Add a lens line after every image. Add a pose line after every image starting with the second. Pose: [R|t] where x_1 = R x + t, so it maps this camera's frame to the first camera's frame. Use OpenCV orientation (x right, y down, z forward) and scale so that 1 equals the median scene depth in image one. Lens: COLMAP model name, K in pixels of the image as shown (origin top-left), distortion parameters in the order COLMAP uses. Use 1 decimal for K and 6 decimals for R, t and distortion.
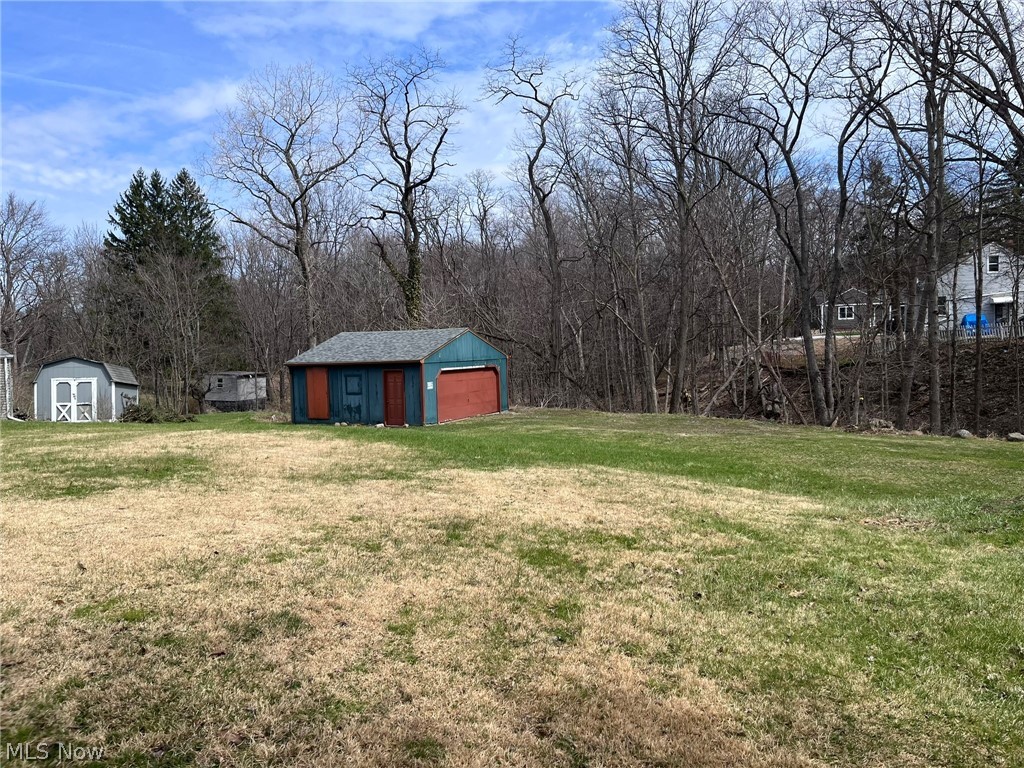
lens RADIAL K [[783.7, 0, 491.9], [0, 783.7, 407.4], [0, 0, 1]] dist [0.077546, -0.100130]
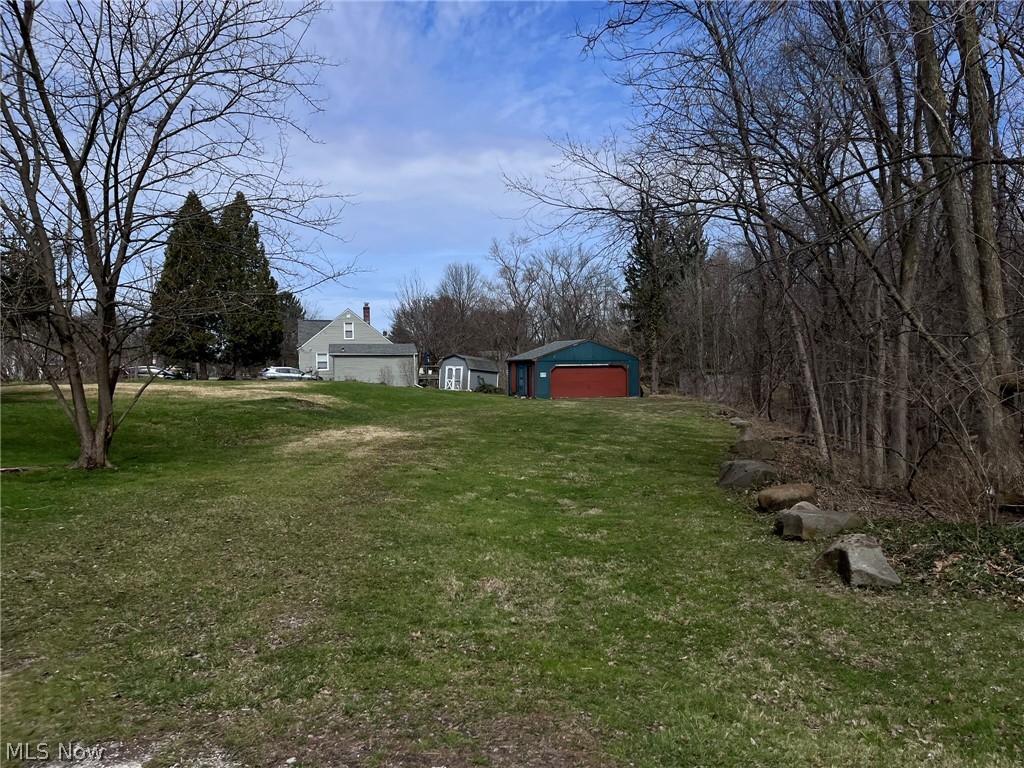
lens RADIAL K [[783.7, 0, 511.7], [0, 783.7, 378.1], [0, 0, 1]] dist [0.077546, -0.100130]
pose [[0.674868, 0.035662, -0.737076, 0.972080], [-0.060891, 0.998117, -0.007460, -0.004889], [0.735422, 0.049916, 0.675769, -0.121516]]
